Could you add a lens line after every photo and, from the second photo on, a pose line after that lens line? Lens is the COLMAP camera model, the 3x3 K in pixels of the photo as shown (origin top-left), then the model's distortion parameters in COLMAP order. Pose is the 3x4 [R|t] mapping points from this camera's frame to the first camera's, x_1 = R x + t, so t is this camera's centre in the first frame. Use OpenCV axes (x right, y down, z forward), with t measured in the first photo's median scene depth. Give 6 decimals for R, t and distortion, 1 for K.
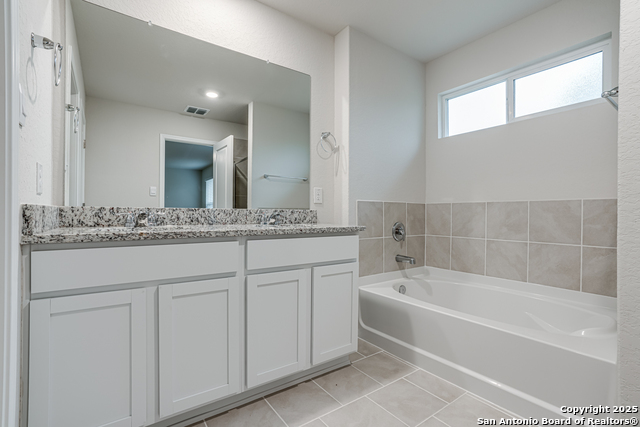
lens RADIAL K [[293.1, 0, 320.0], [0, 293.1, 213.5], [0, 0, 1]] dist [-0.038680, 0.000309]
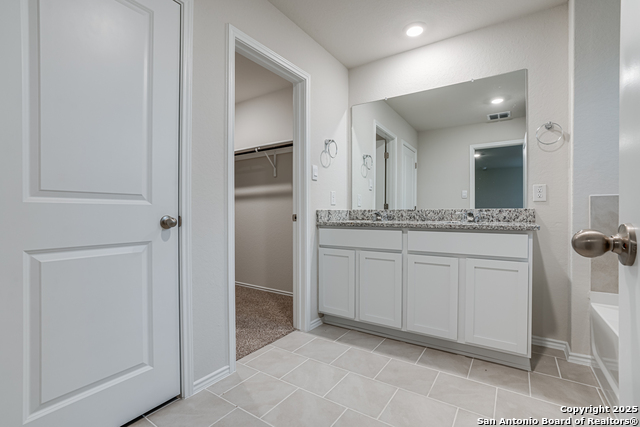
lens RADIAL K [[293.1, 0, 320.0], [0, 293.1, 213.5], [0, 0, 1]] dist [-0.038680, 0.000309]
pose [[0.351106, -0.003307, -0.936330, 0.605339], [0.003940, 0.999990, -0.002054, 0.003176], [0.936327, -0.002968, 0.351115, 0.030200]]
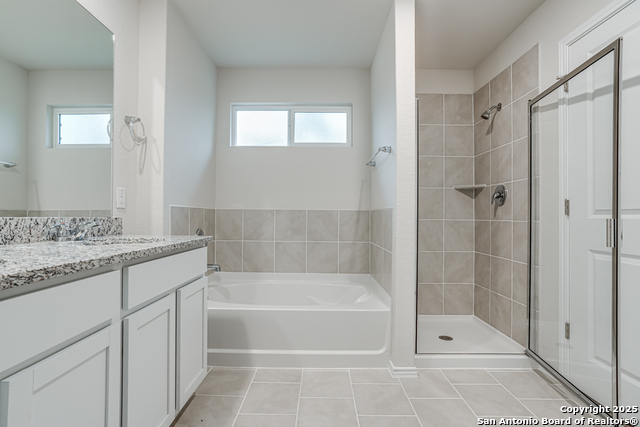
lens RADIAL K [[305.3, 0, 320.0], [0, 305.3, 213.5], [0, 0, 1]] dist [-0.030605, 0.000339]
pose [[0.588347, 0.007062, 0.808578, -0.336345], [-0.005500, 0.999974, -0.004731, -0.020202], [-0.808590, -0.001664, 0.588370, 0.130881]]
